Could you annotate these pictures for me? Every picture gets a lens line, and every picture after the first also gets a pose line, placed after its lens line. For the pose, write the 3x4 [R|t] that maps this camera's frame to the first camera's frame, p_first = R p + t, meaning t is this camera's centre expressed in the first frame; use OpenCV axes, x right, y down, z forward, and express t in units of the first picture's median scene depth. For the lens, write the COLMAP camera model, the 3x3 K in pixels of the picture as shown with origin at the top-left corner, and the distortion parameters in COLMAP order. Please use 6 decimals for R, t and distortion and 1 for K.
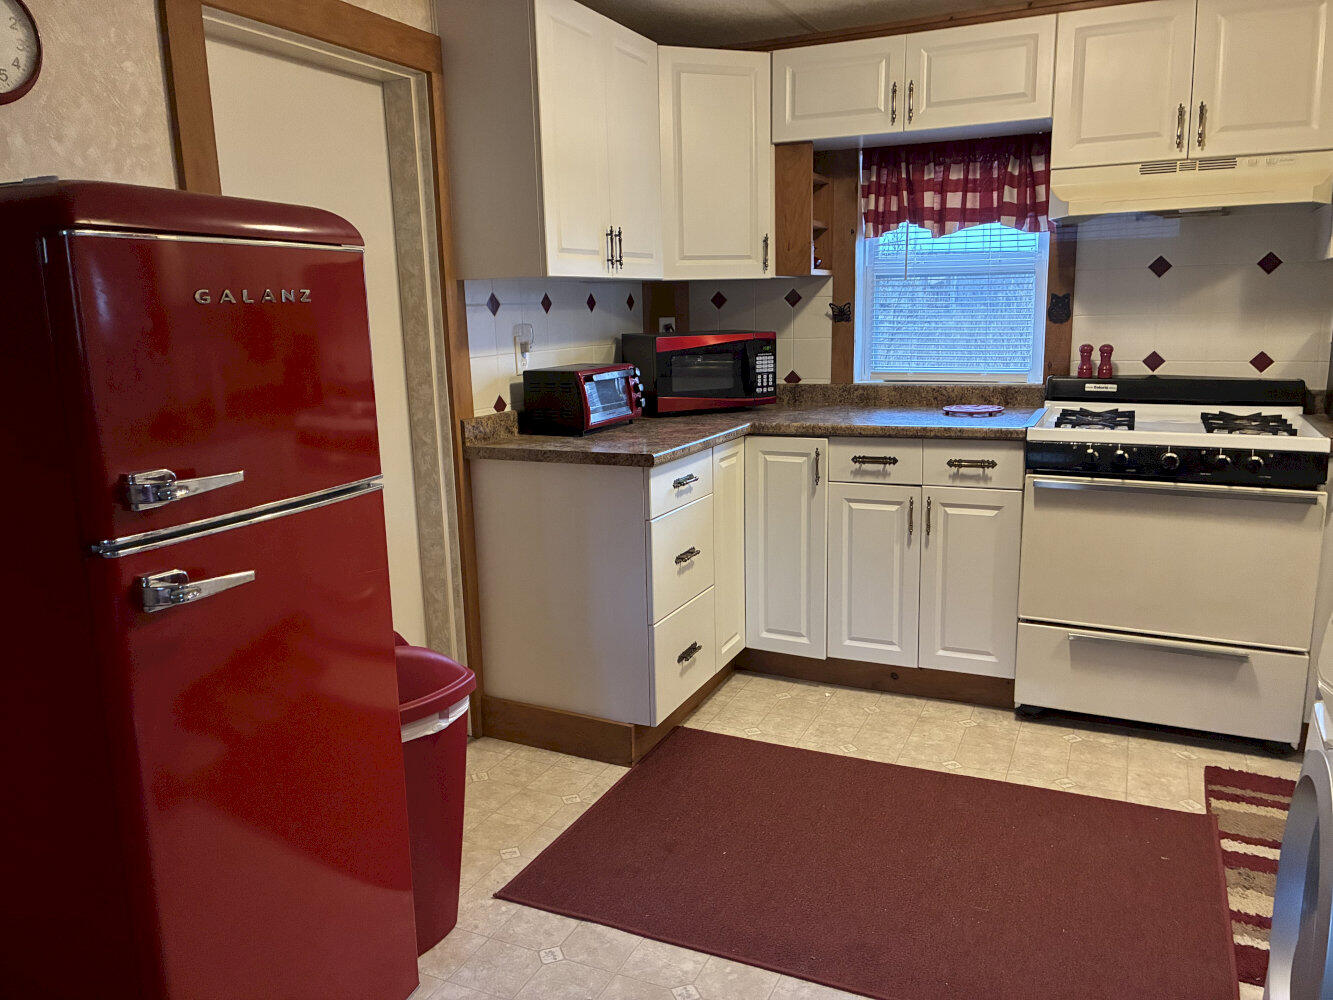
lens RADIAL K [[1006.7, 0, 662.9], [0, 1006.7, 490.6], [0, 0, 1]] dist [0.046832, -0.057485]
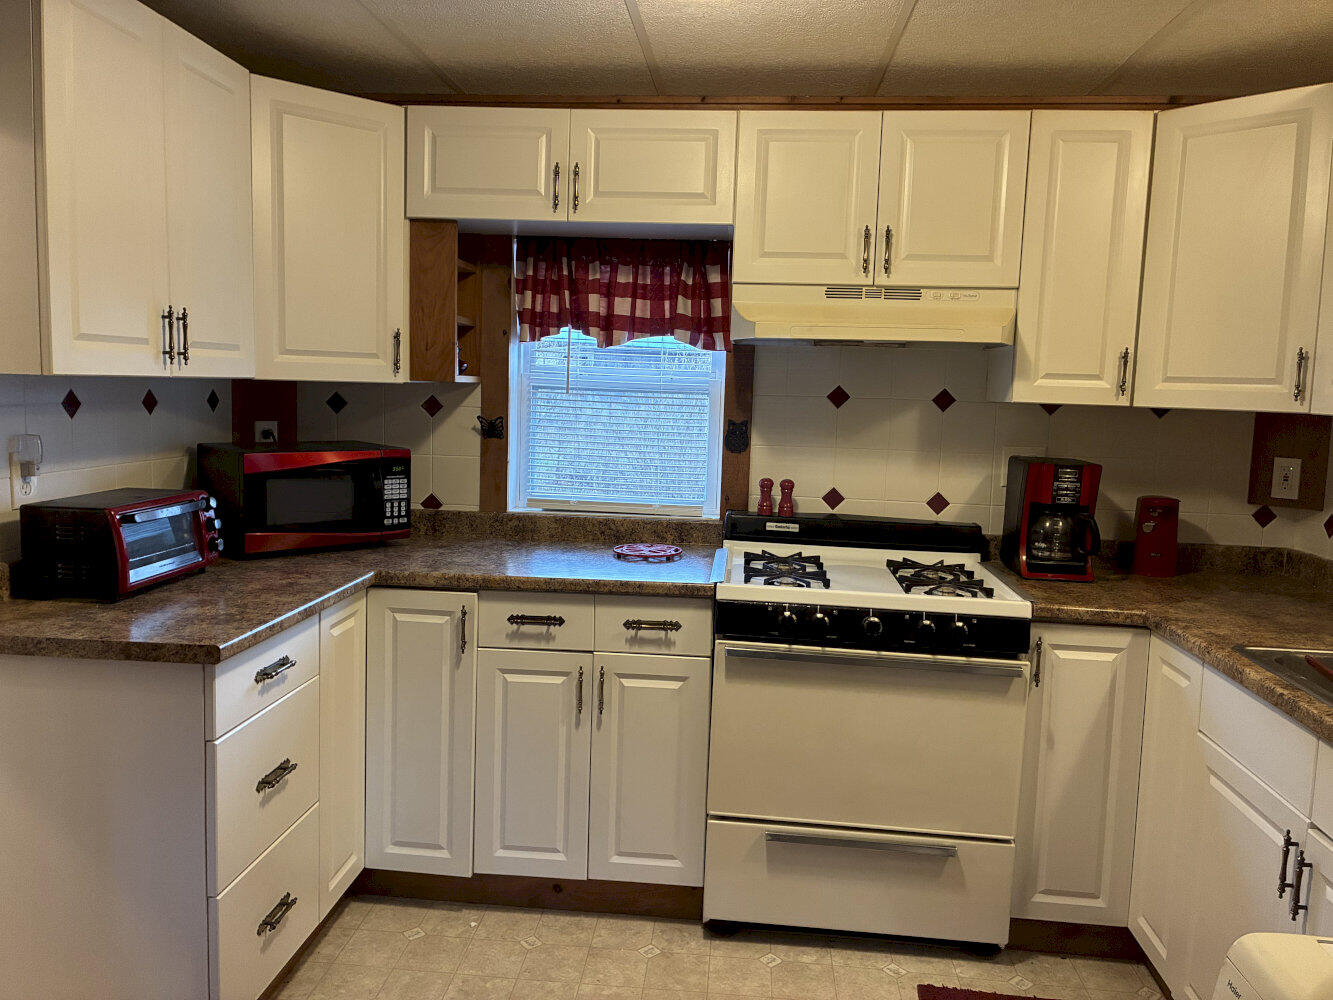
lens RADIAL K [[1006.7, 0, 662.9], [0, 1006.7, 490.6], [0, 0, 1]] dist [0.046832, -0.057485]
pose [[0.937967, 0.015939, 0.346358, 0.026716], [0.010667, 0.997143, -0.074774, -0.071021], [-0.346561, 0.073830, 0.935117, 0.212846]]
